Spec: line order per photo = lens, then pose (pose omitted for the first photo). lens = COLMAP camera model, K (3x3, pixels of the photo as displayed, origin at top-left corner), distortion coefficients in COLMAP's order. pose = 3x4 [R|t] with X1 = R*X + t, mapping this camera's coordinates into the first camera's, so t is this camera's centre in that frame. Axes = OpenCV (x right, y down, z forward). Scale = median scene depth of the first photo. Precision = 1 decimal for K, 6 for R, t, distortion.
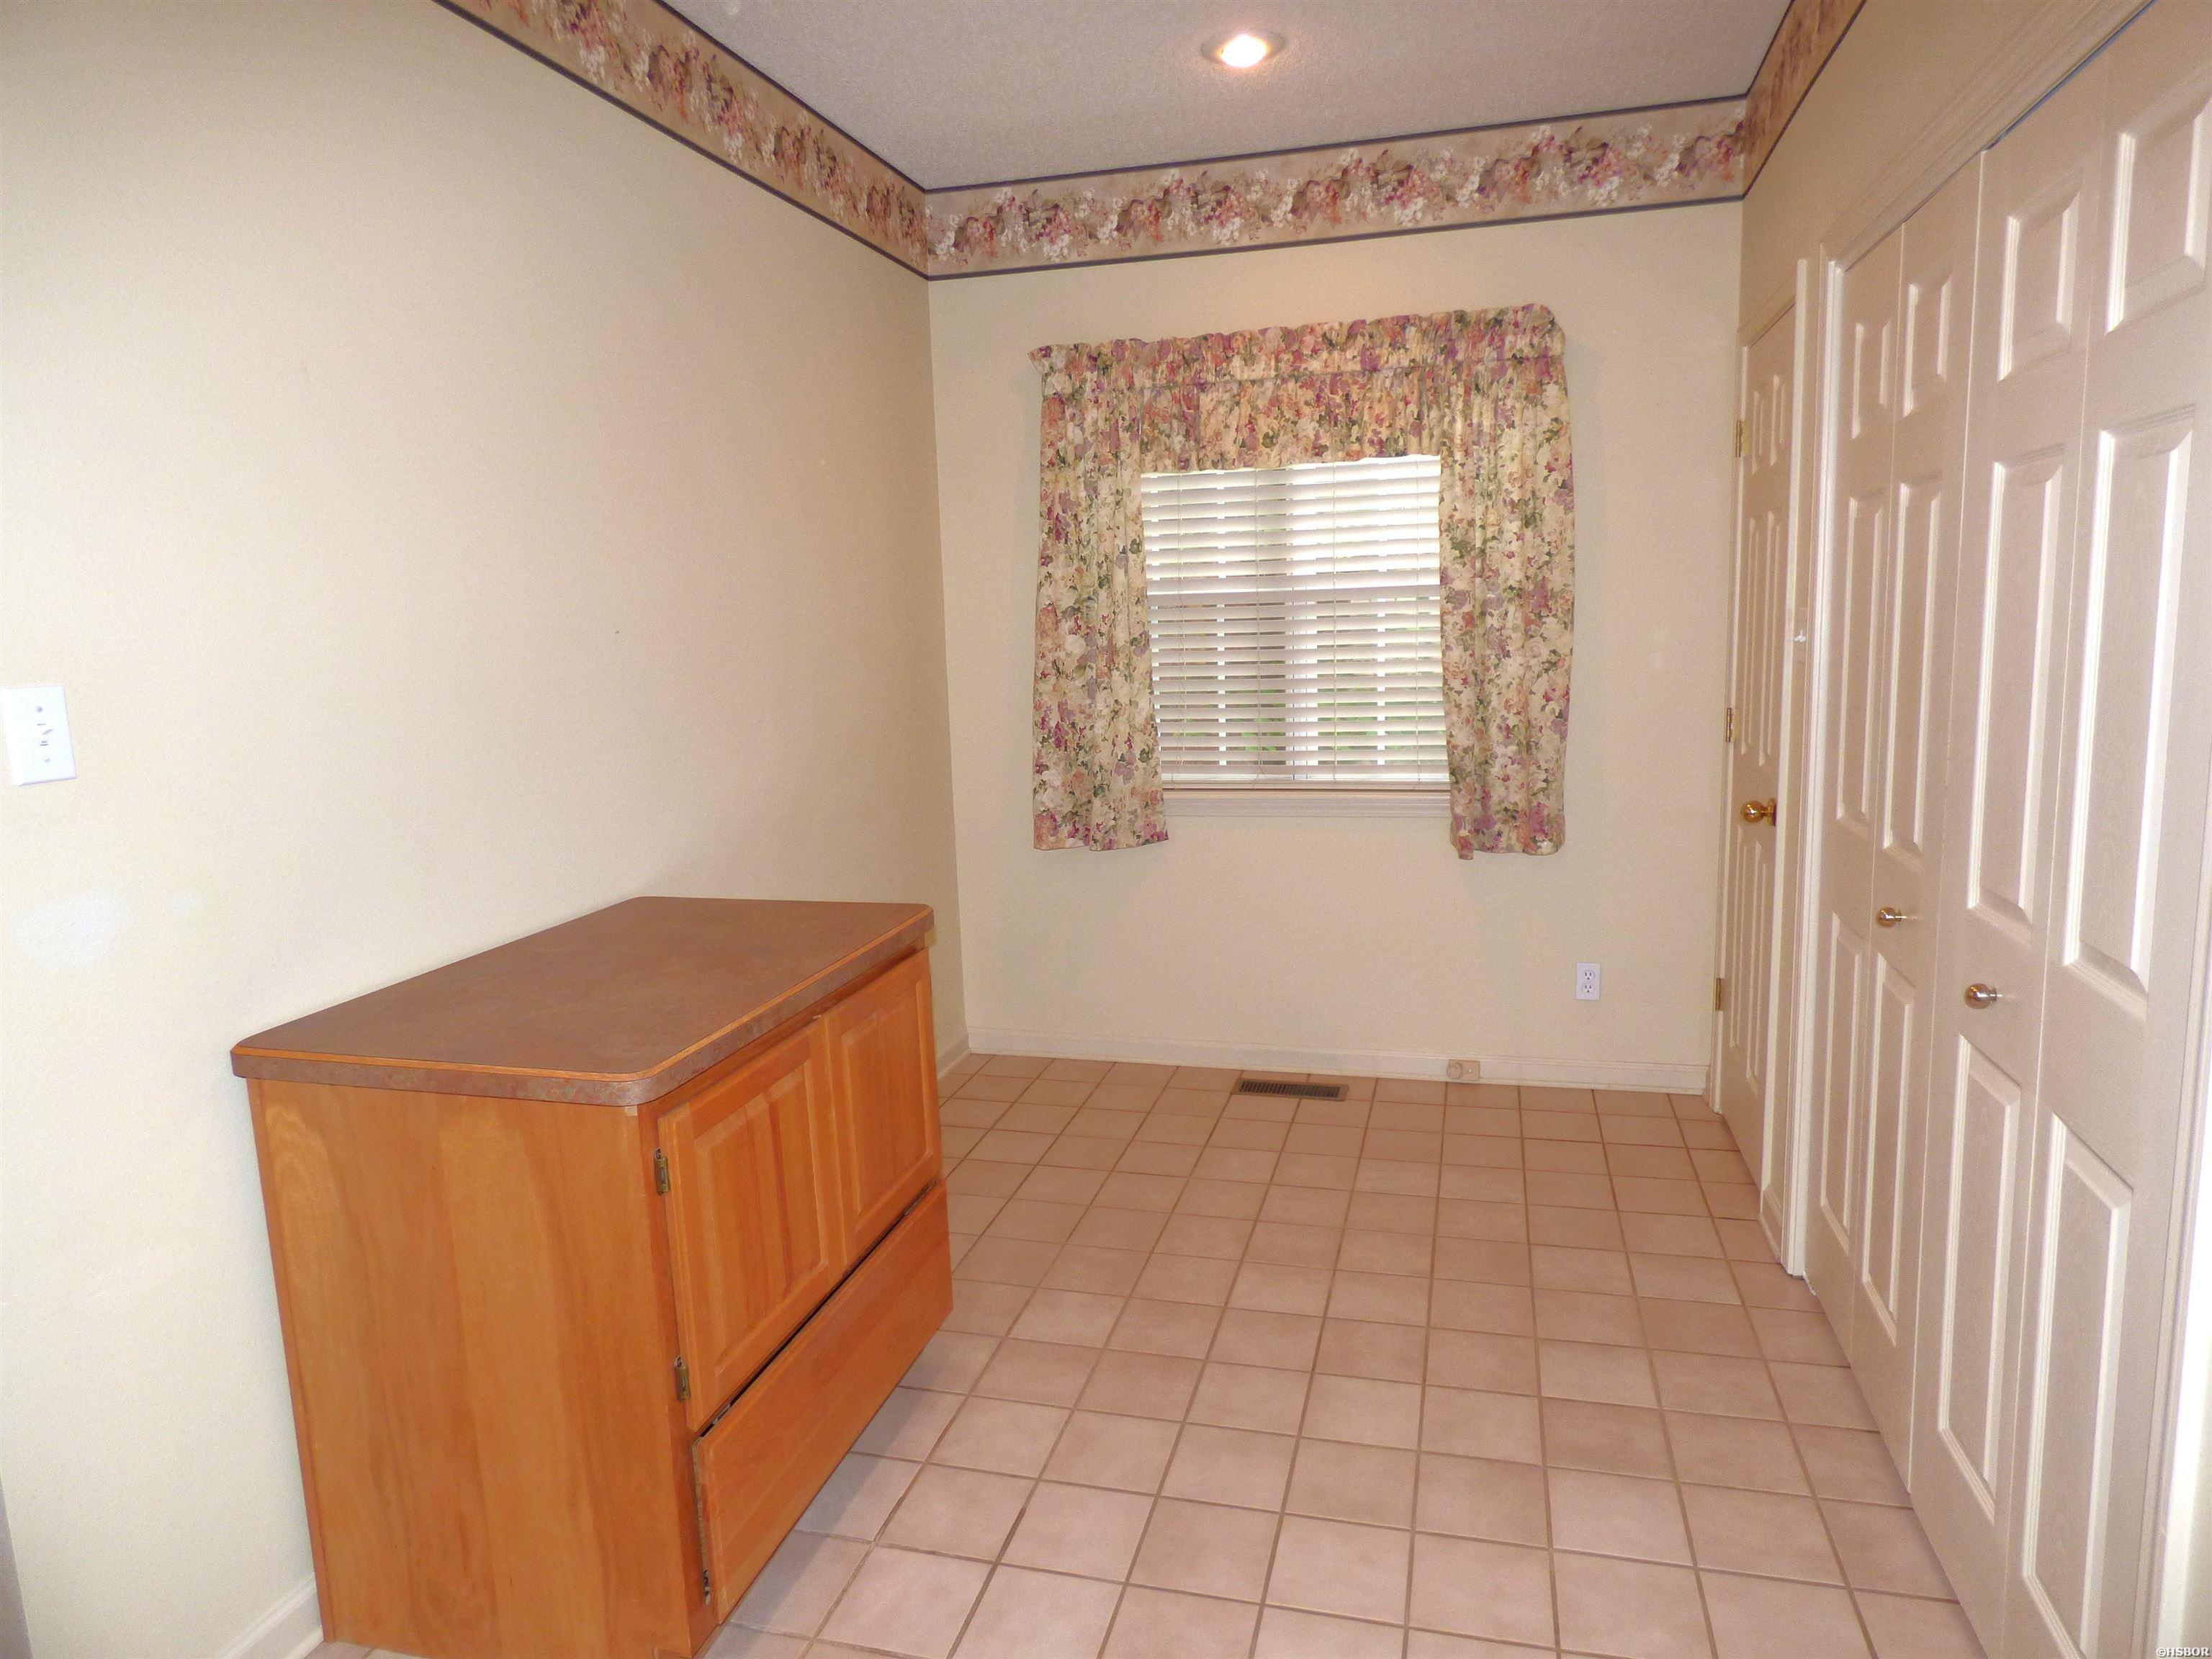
lens RADIAL K [[1345.9, 0, 1114.4], [0, 1345.9, 824.6], [0, 0, 1]] dist [-0.016389, 0.004116]
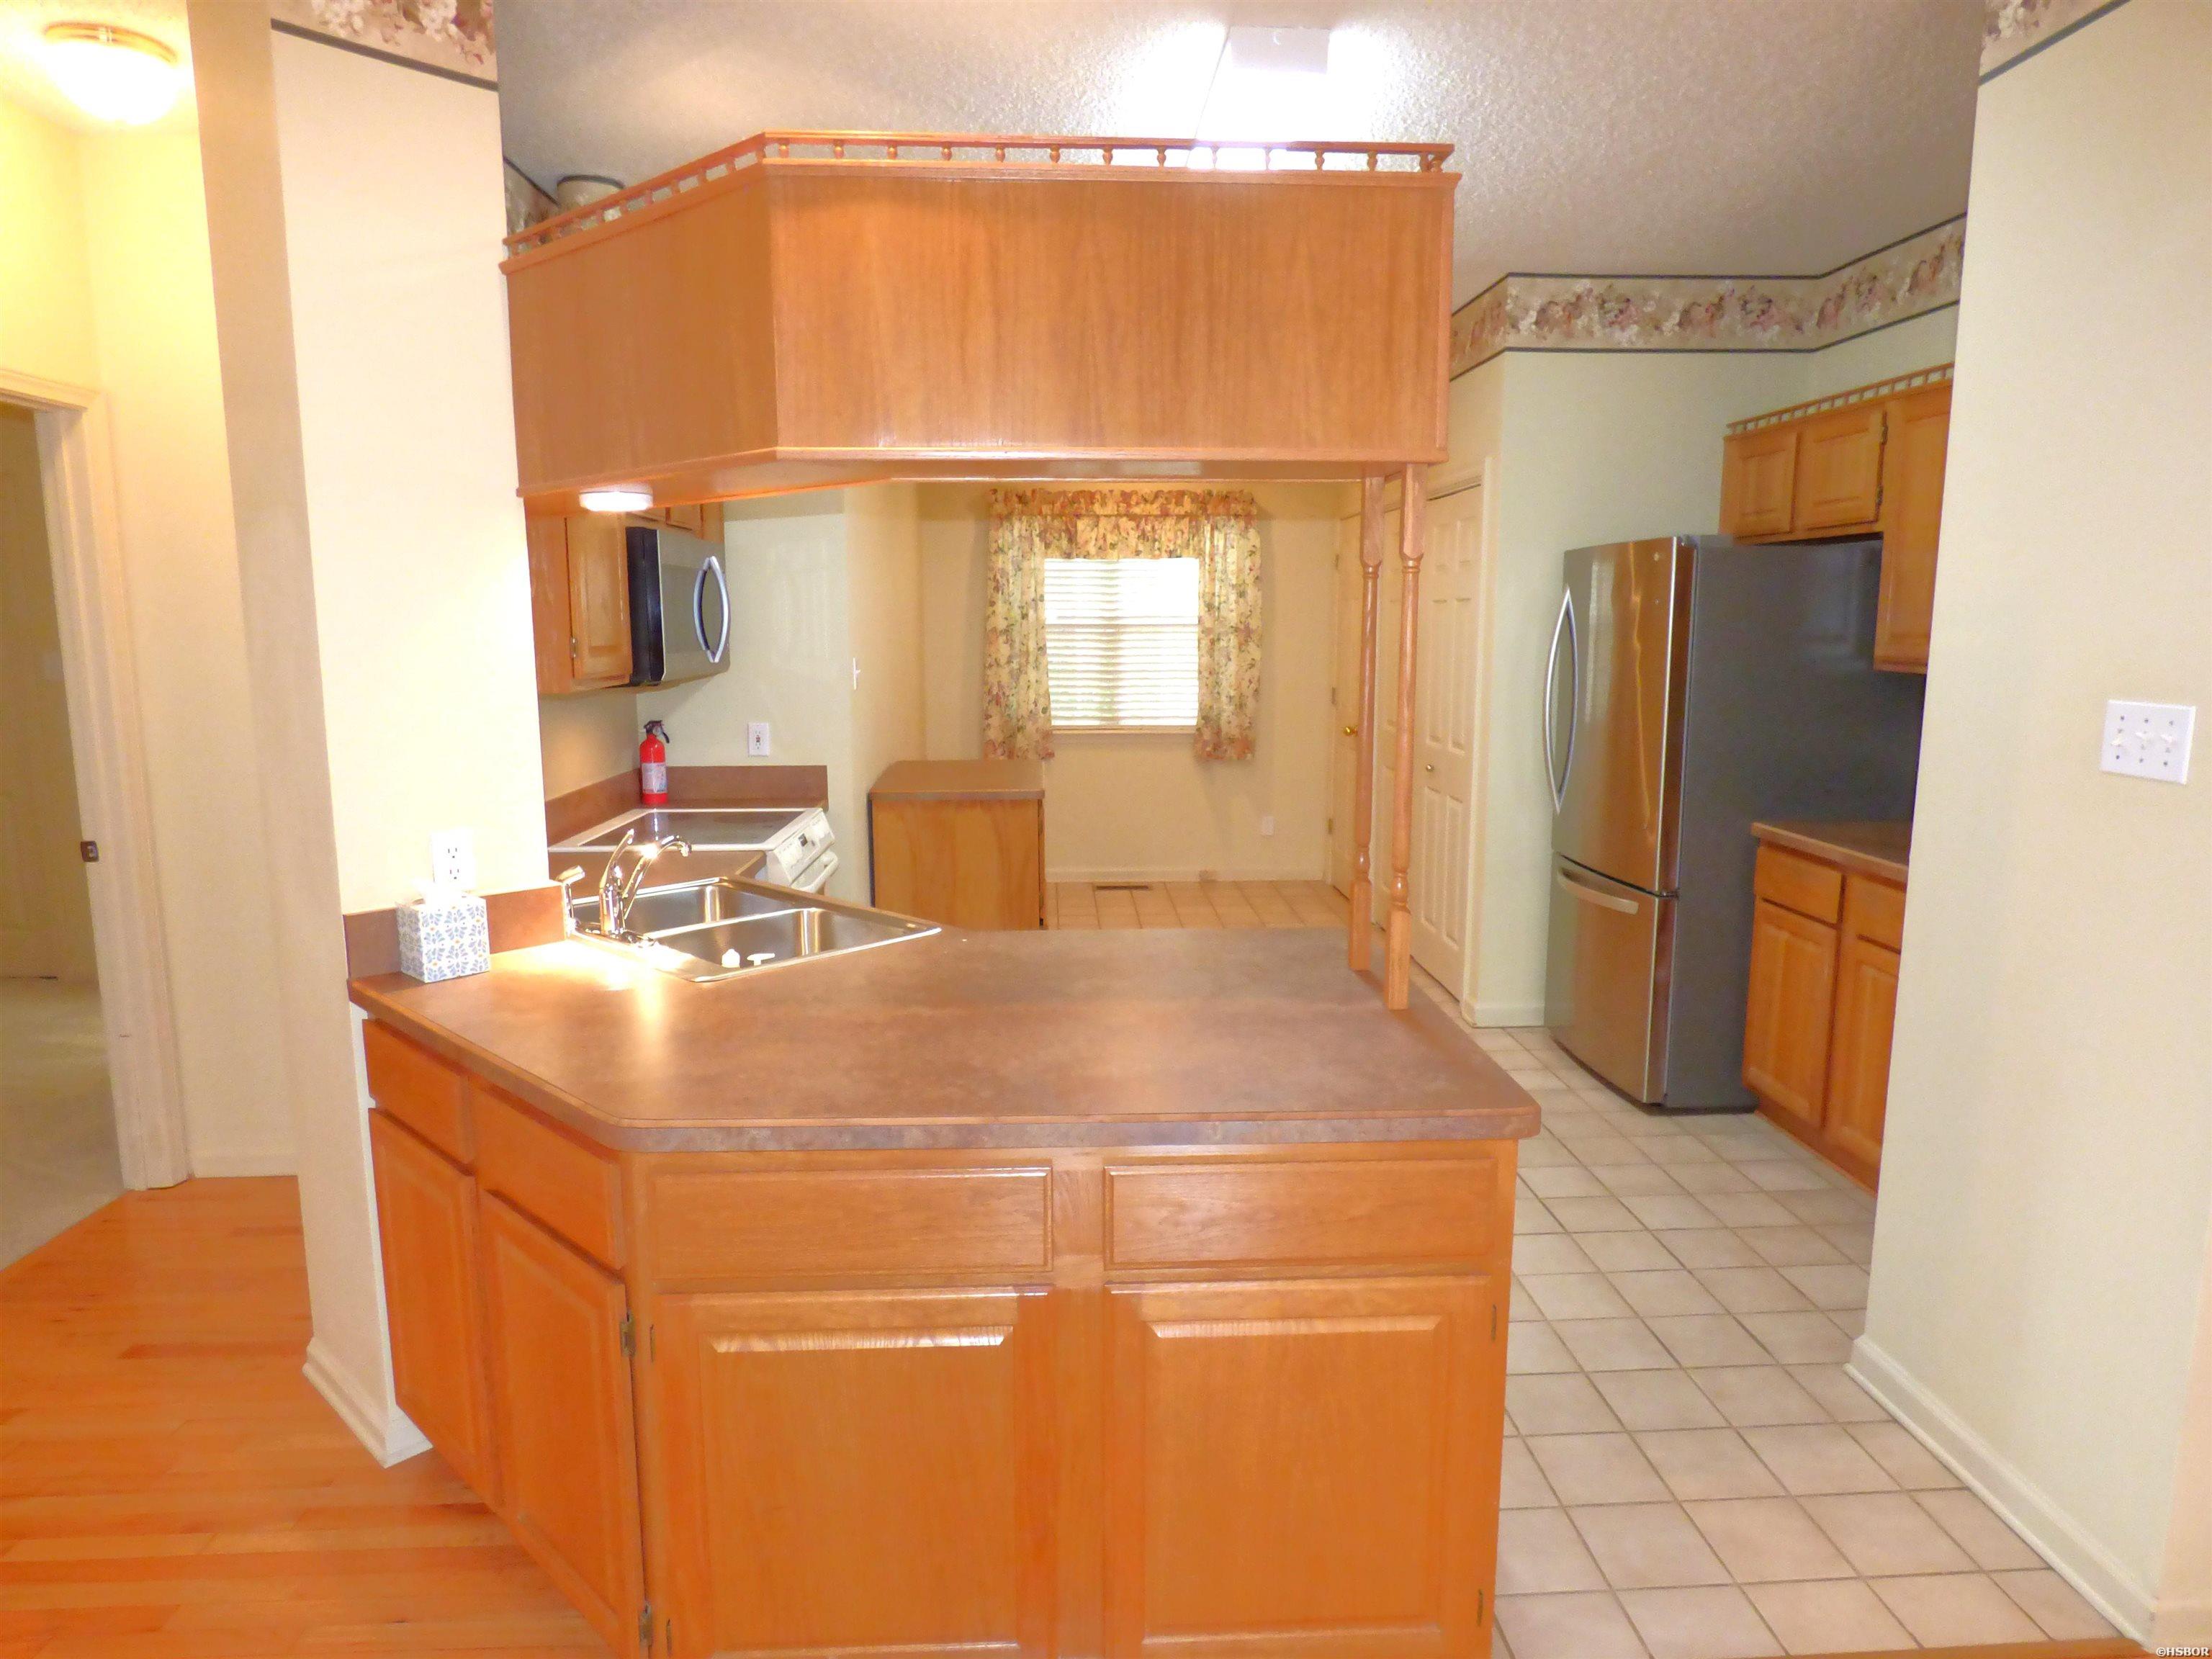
lens RADIAL K [[1345.9, 0, 1119.9], [0, 1345.9, 822.9], [0, 0, 1]] dist [-0.016389, 0.004116]
pose [[0.949406, -0.015755, 0.313655, -0.489265], [0.016675, 0.999861, -0.000250, 0.112127], [-0.313608, 0.005468, 0.949537, -0.838192]]
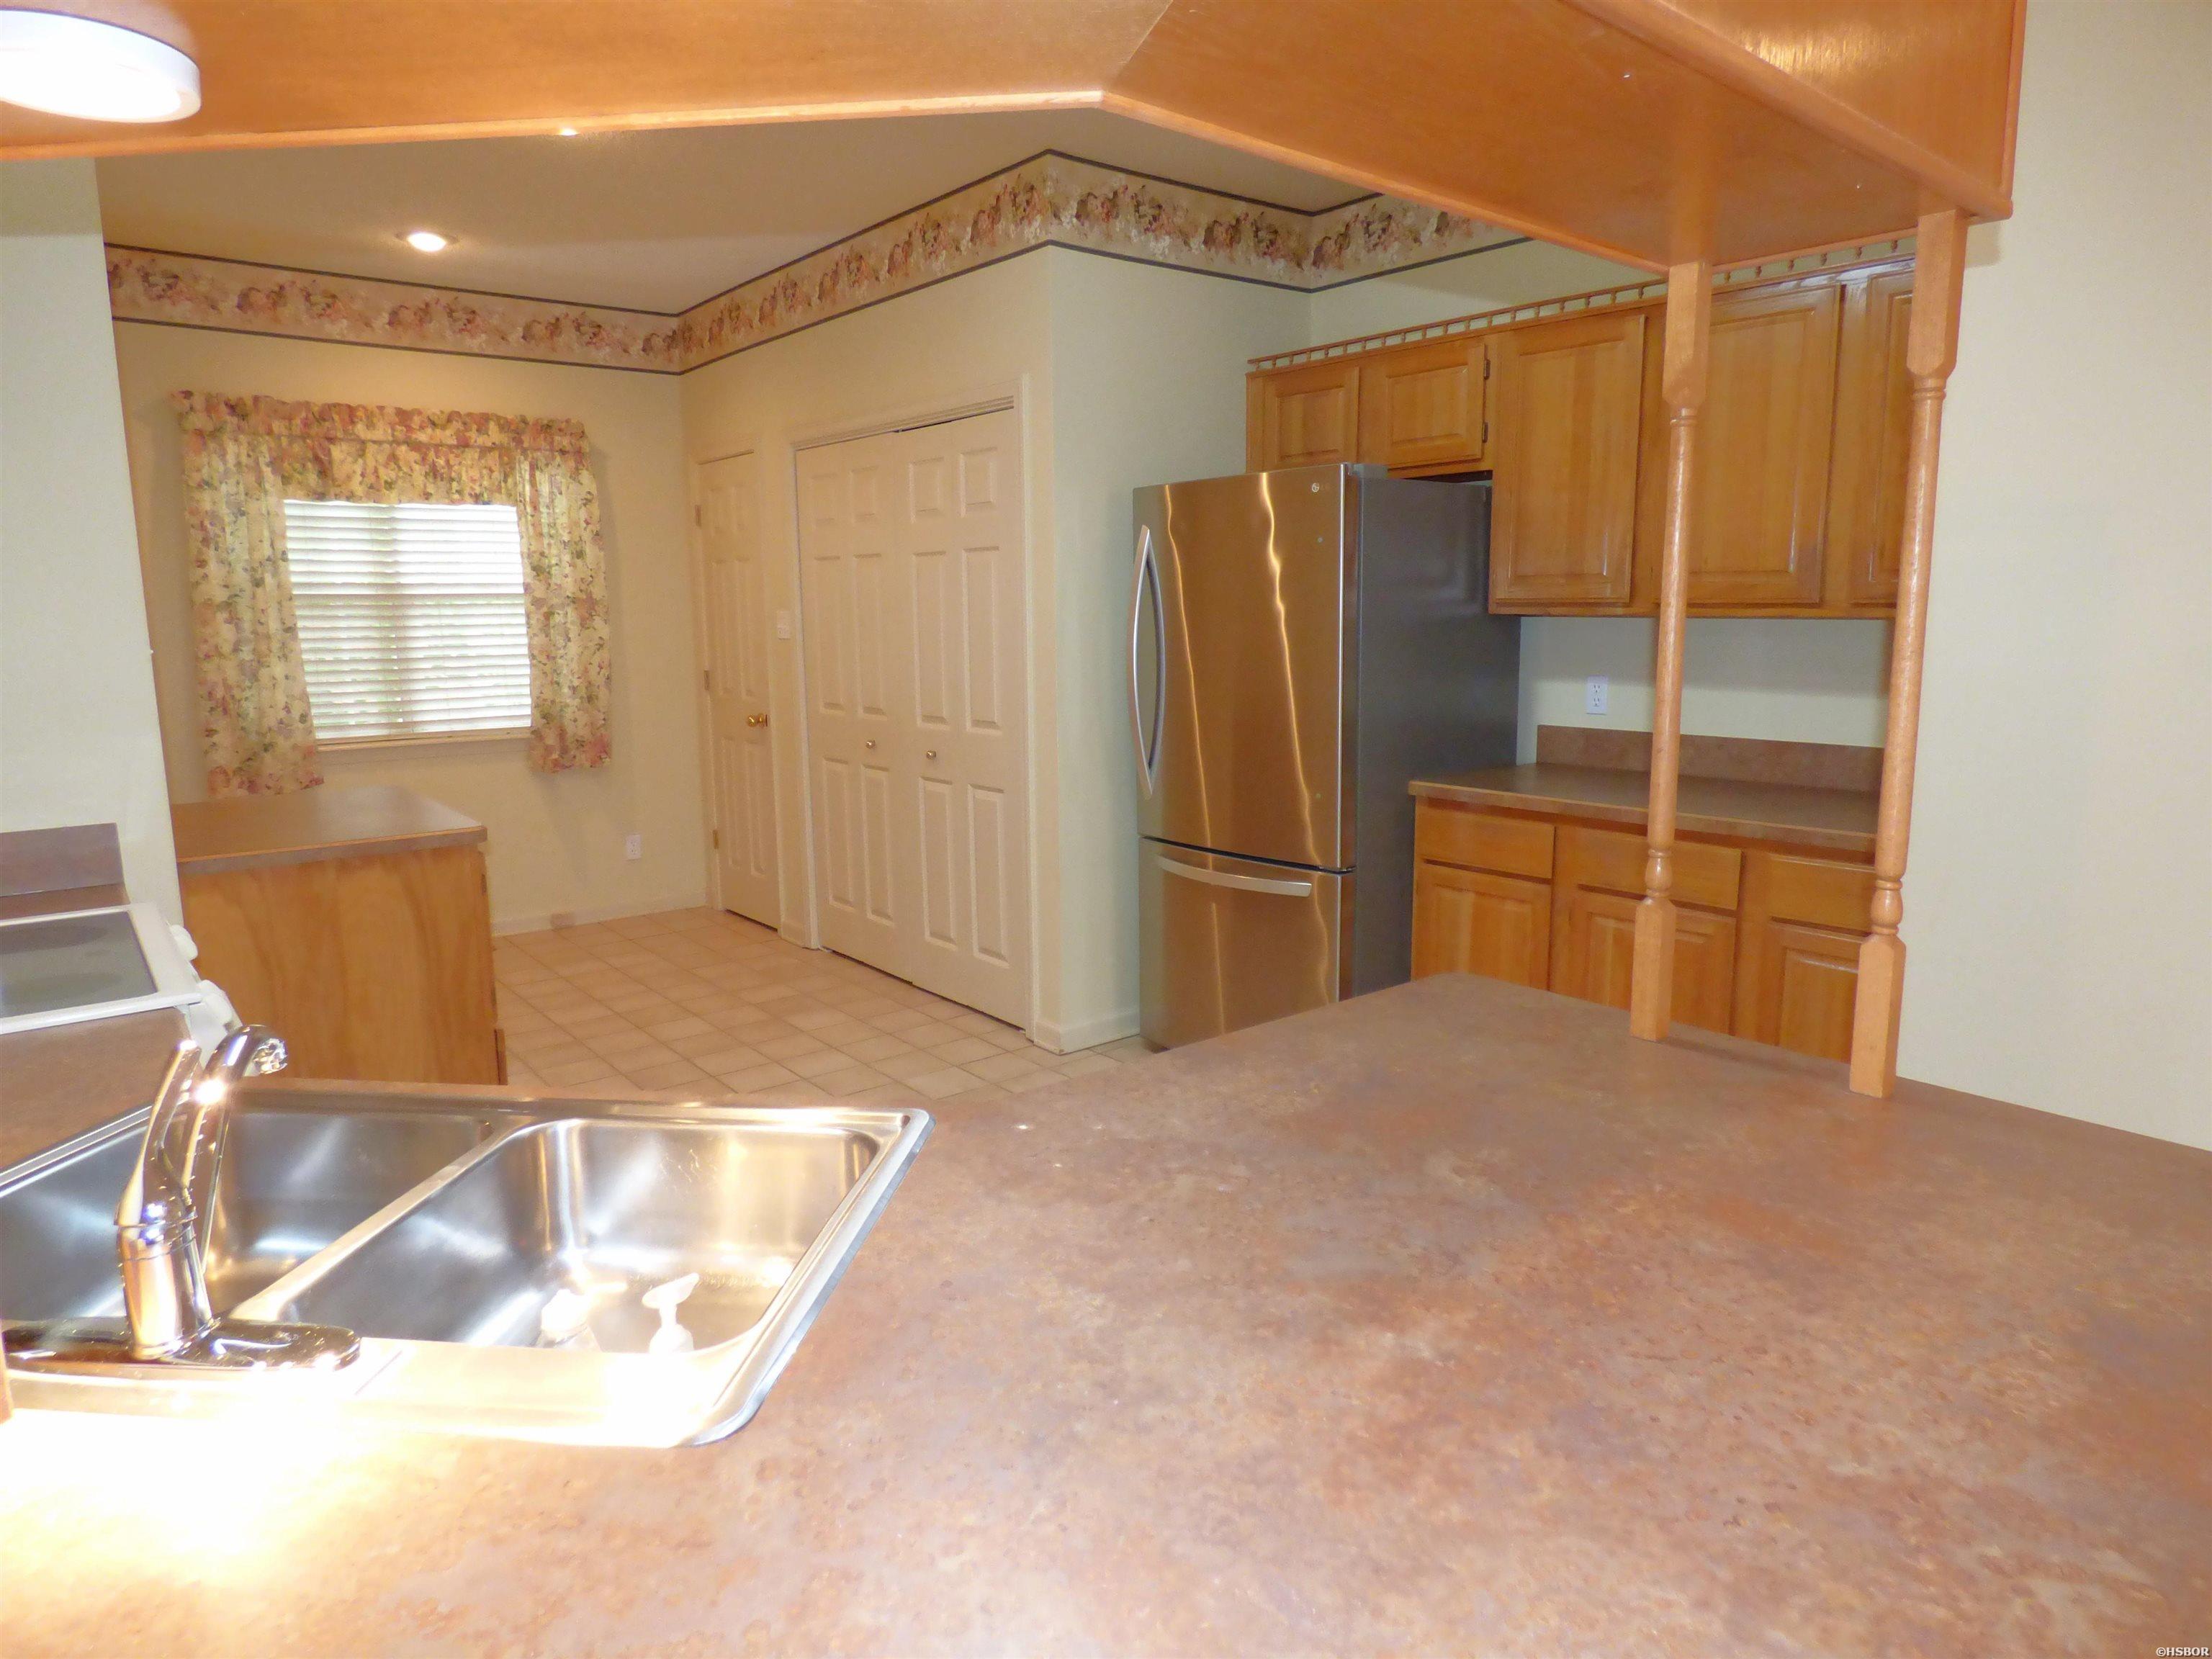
lens RADIAL K [[1345.9, 0, 1117.2], [0, 1345.9, 821.0], [0, 0, 1]] dist [-0.016389, 0.004116]
pose [[0.582507, -0.102341, 0.806357, -0.600461], [0.112756, 0.992624, 0.044527, 0.081767], [-0.804967, 0.064984, 0.589751, -0.400359]]
